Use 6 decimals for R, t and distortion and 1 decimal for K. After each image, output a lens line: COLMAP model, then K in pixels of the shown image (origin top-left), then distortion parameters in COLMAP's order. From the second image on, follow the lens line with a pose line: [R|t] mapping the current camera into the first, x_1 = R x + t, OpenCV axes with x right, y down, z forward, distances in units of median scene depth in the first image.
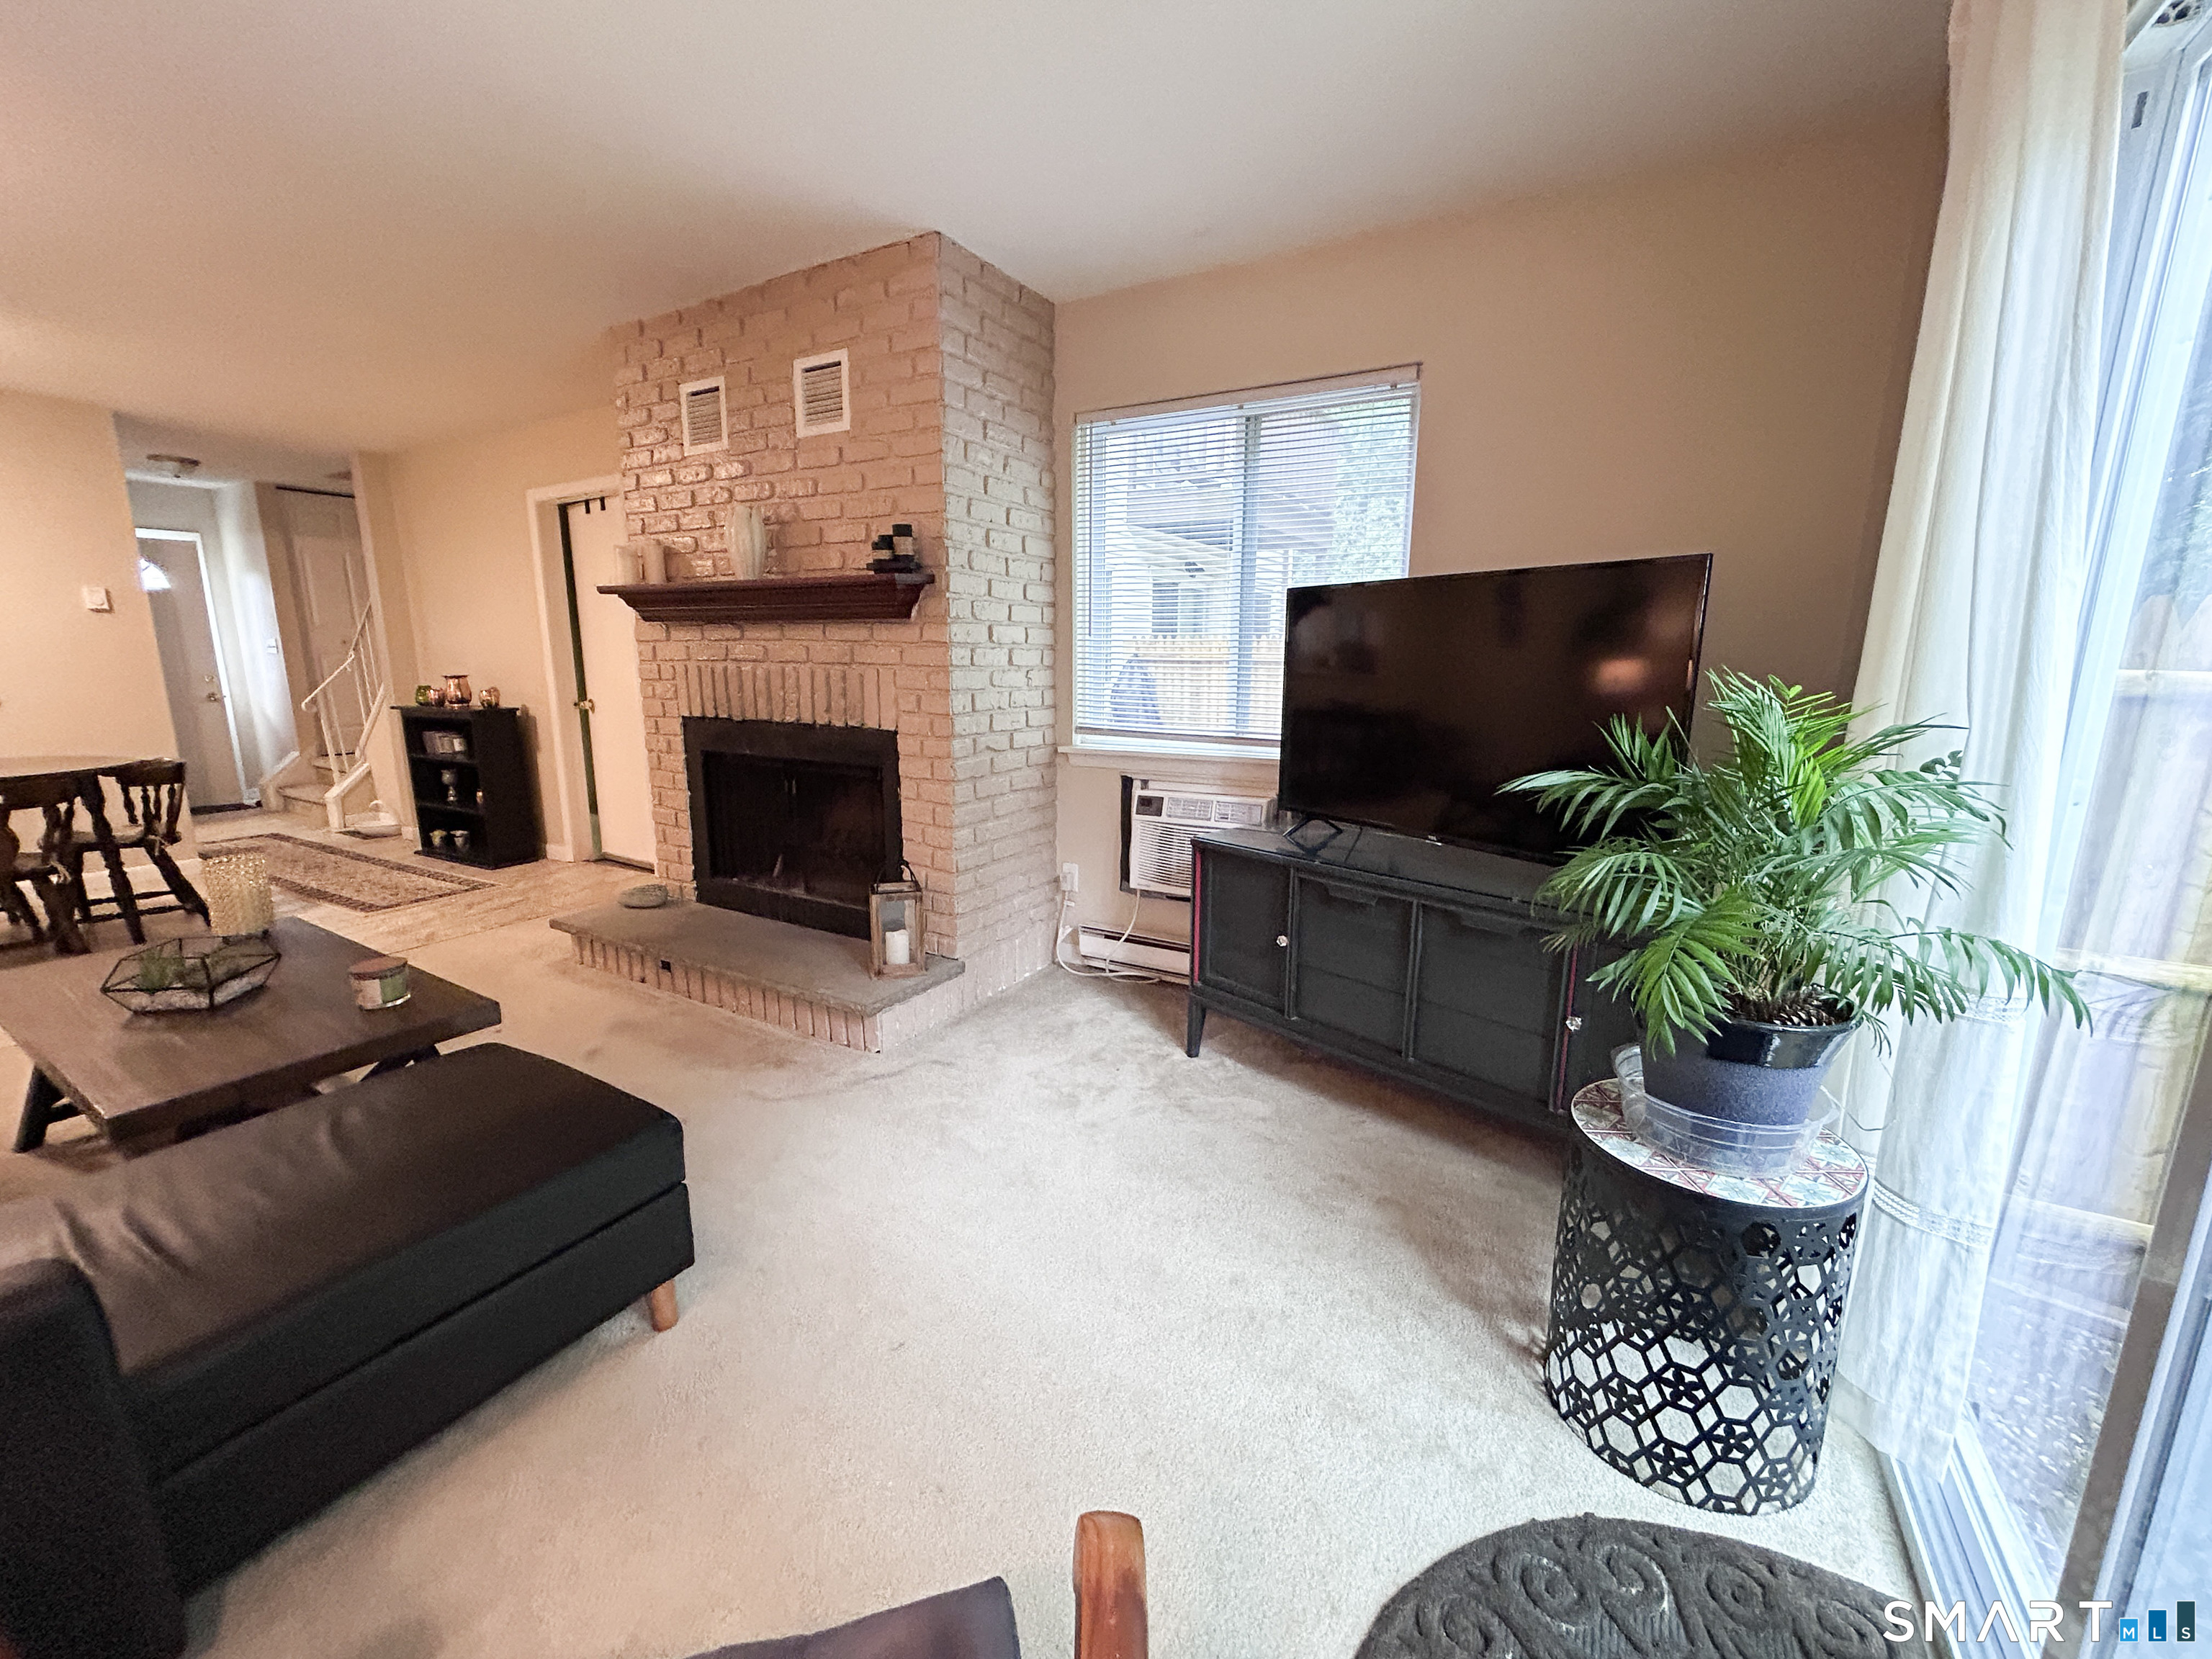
lens RADIAL K [[889.1, 0, 1110.8], [0, 889.1, 828.2], [0, 0, 1]] dist [-0.000506, 0.000595]
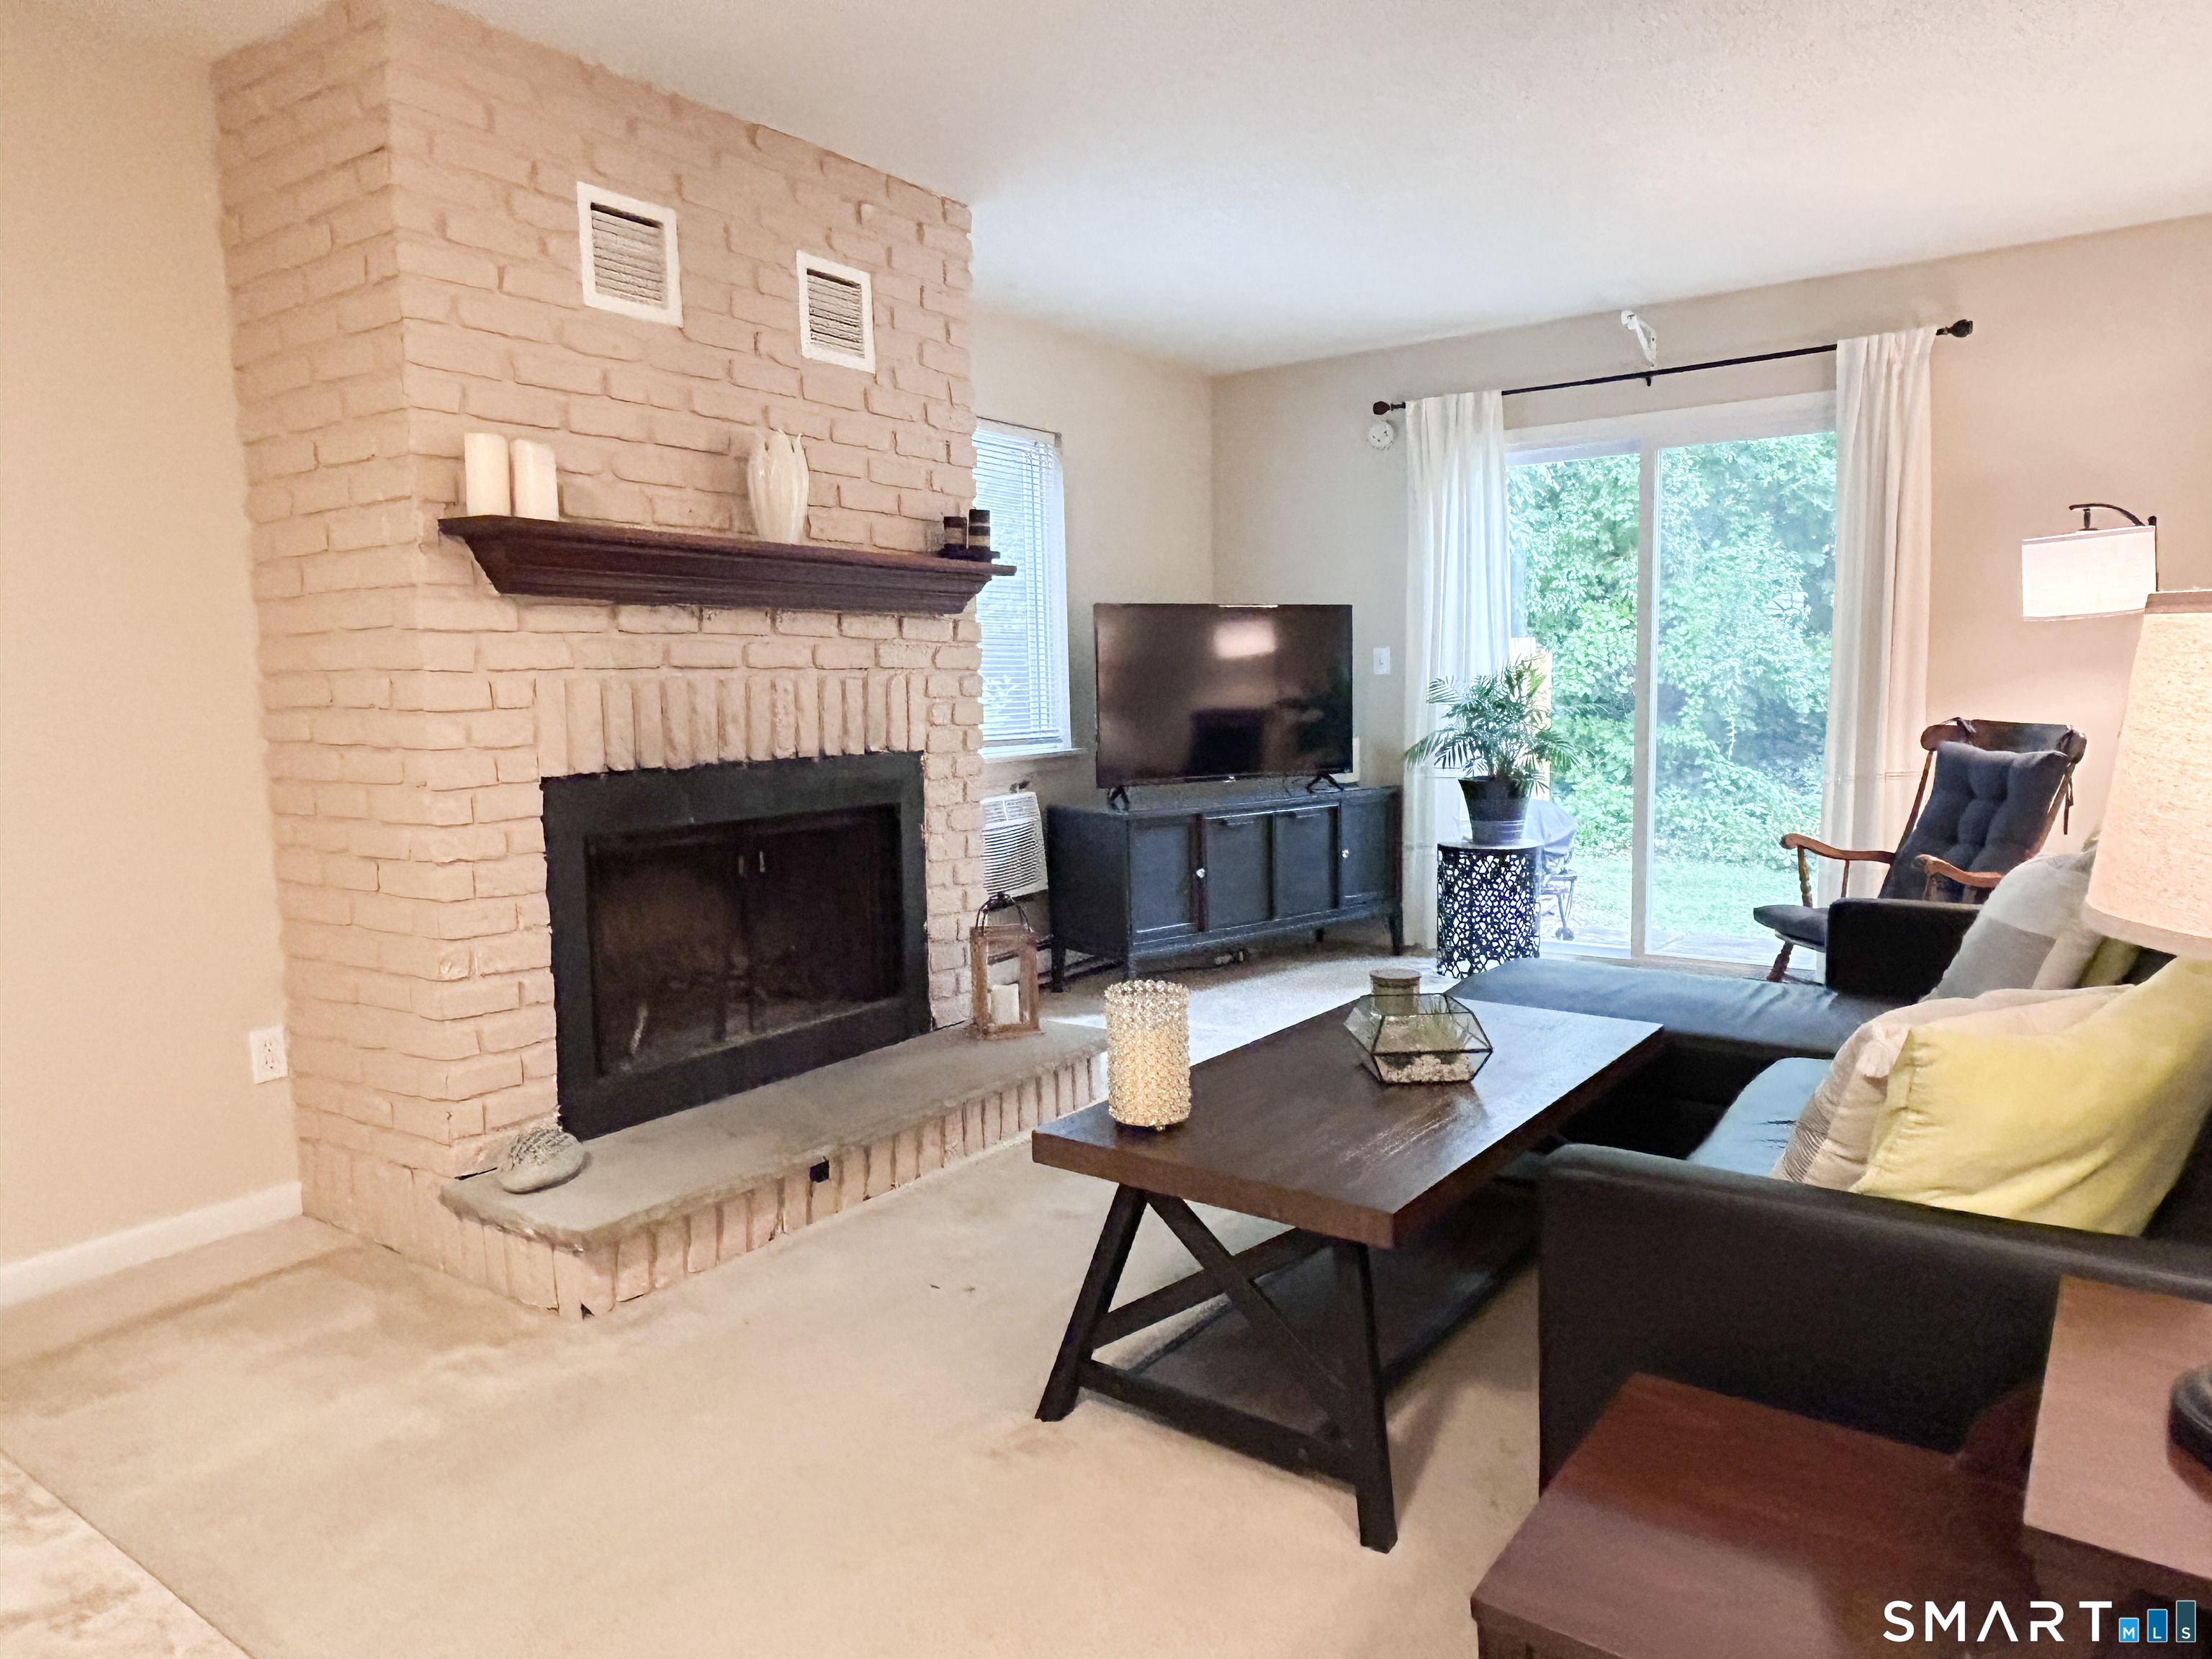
lens RADIAL K [[1408.9, 0, 1112.9], [0, 1408.9, 833.4], [0, 0, 1]] dist [-0.003749, -0.001646]
pose [[0.094953, -0.115781, 0.988726, -1.424242], [0.213879, 0.972392, 0.093328, -0.114737], [-0.972234, 0.202606, 0.117095, 0.675395]]
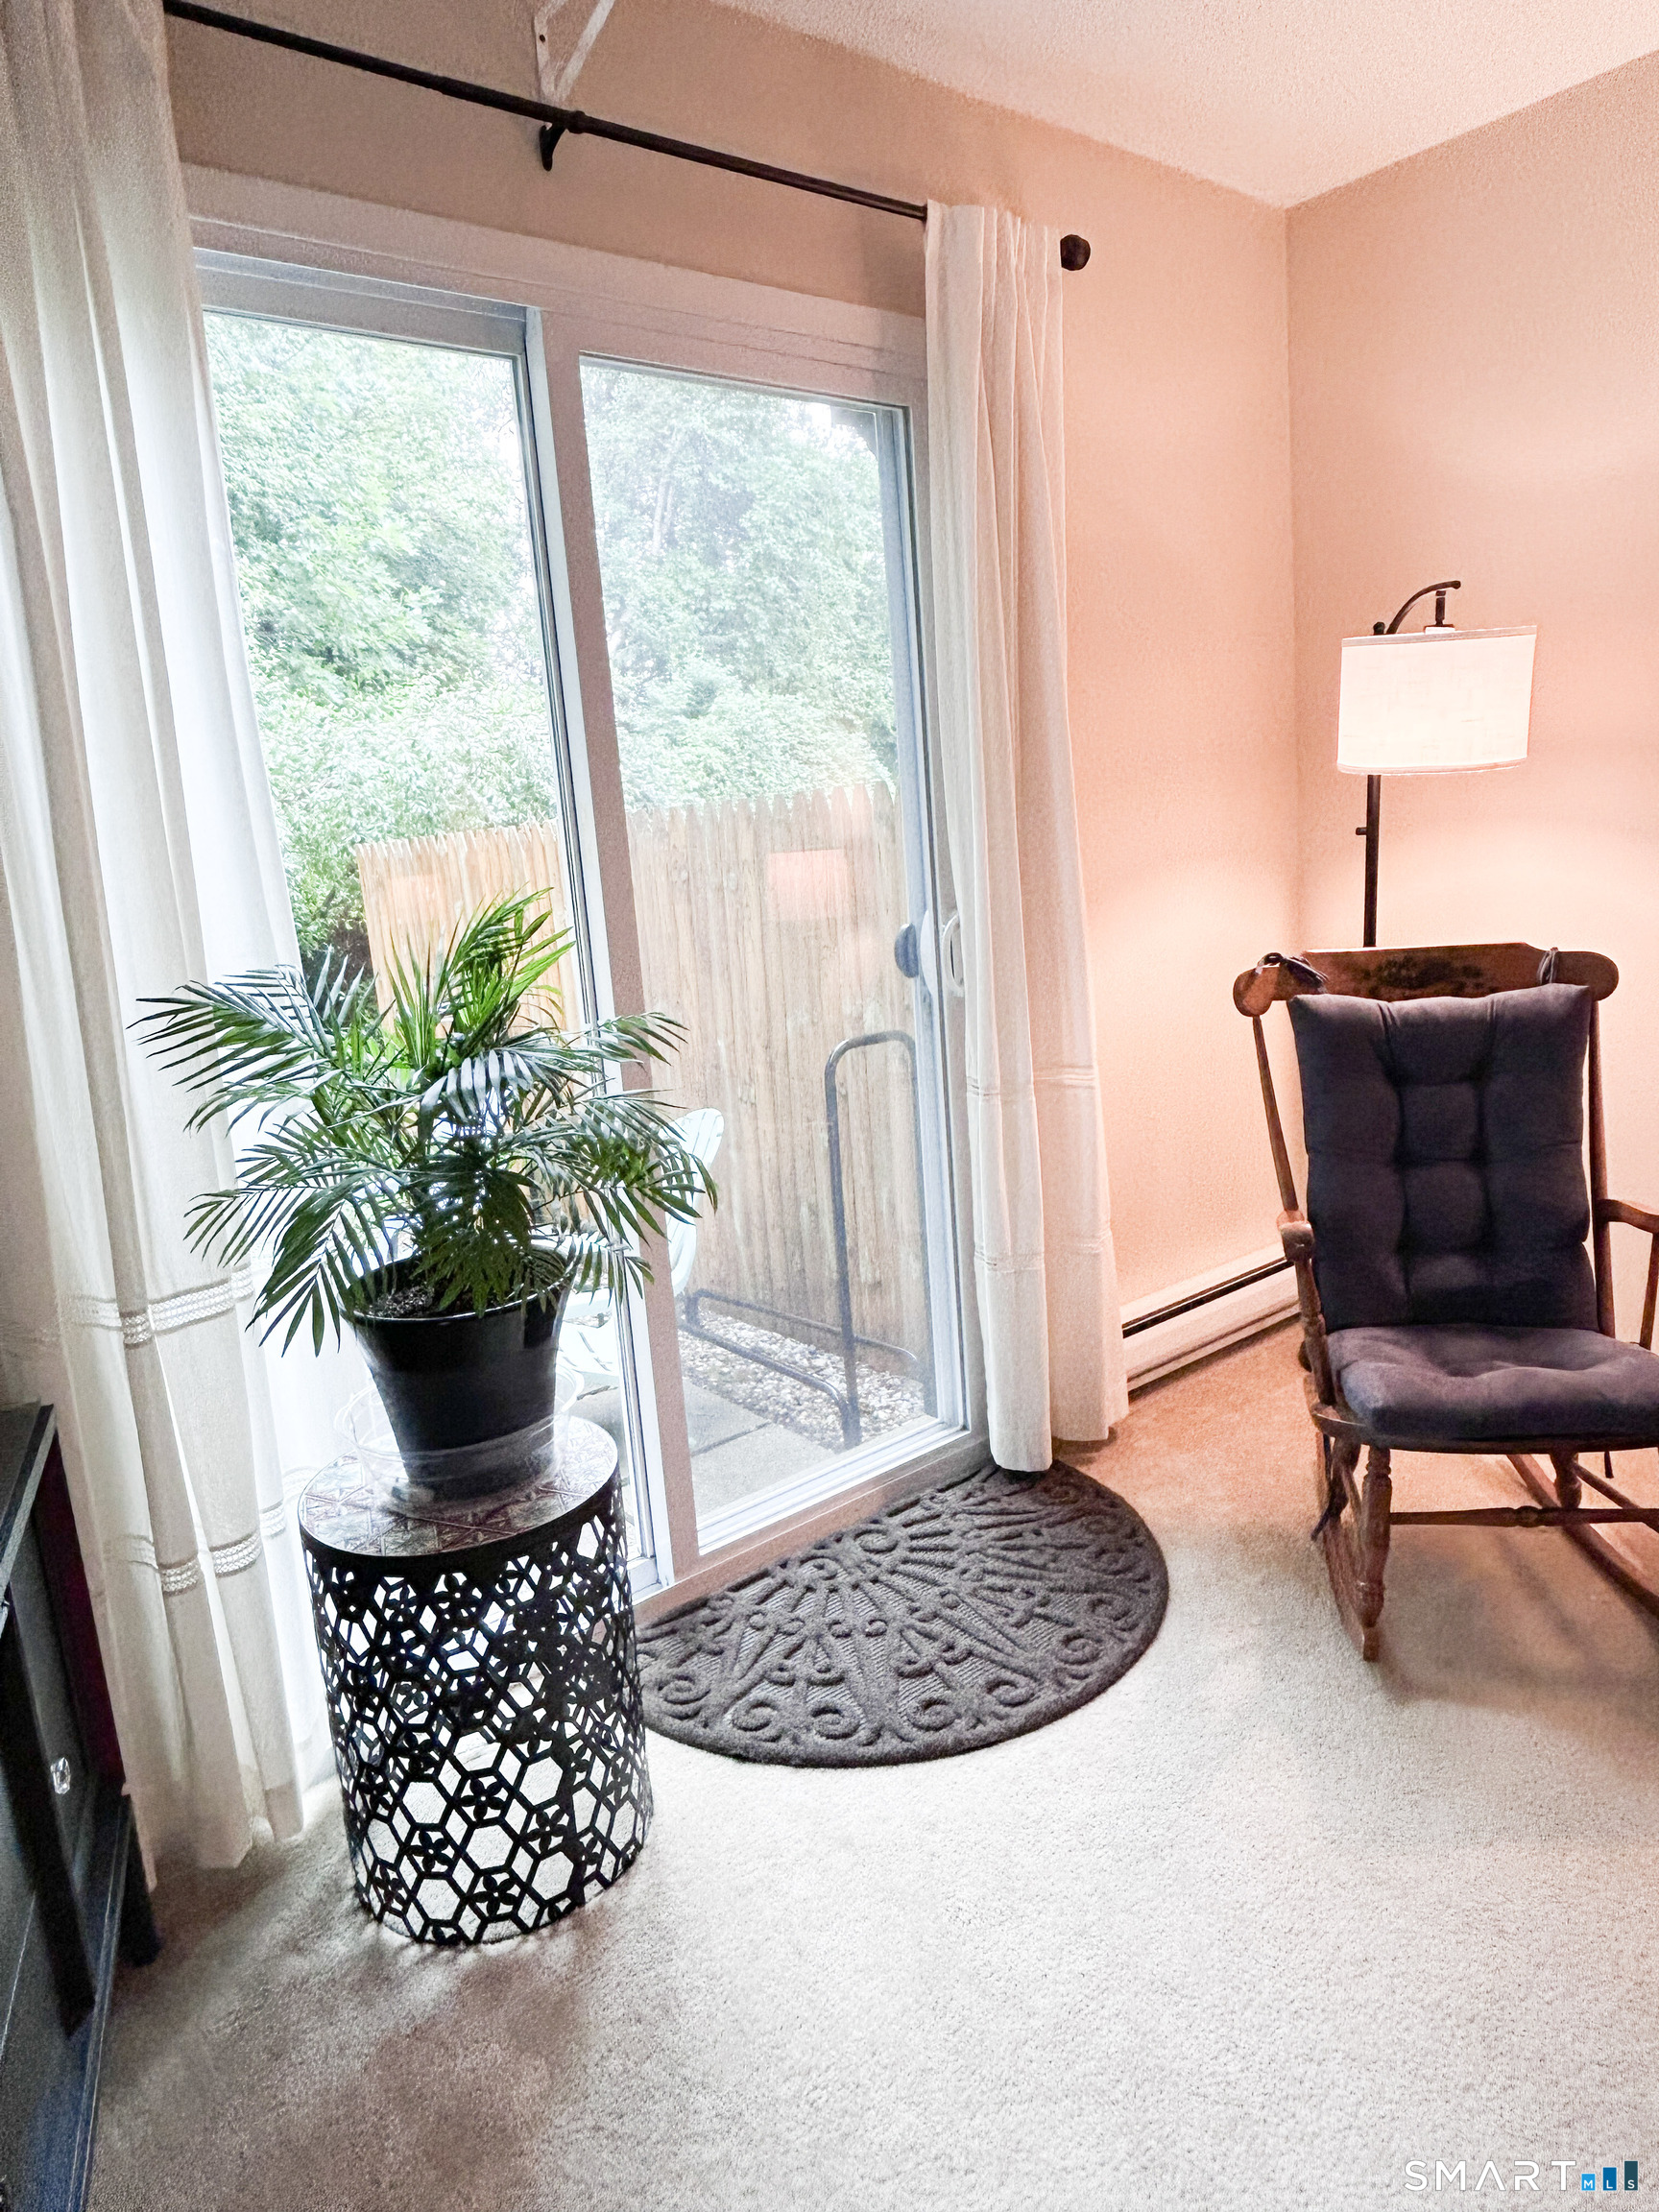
lens RADIAL K [[1375.7, 0, 829.5], [0, 1375.7, 1106.0], [0, 0, 1]] dist [-0.032859, -0.000192]
pose [[-0.930596, -0.005943, 0.365999, -0.040322], [0.140120, 0.917929, 0.371178, -0.159316], [-0.338167, 0.396701, -0.853388, 0.782861]]
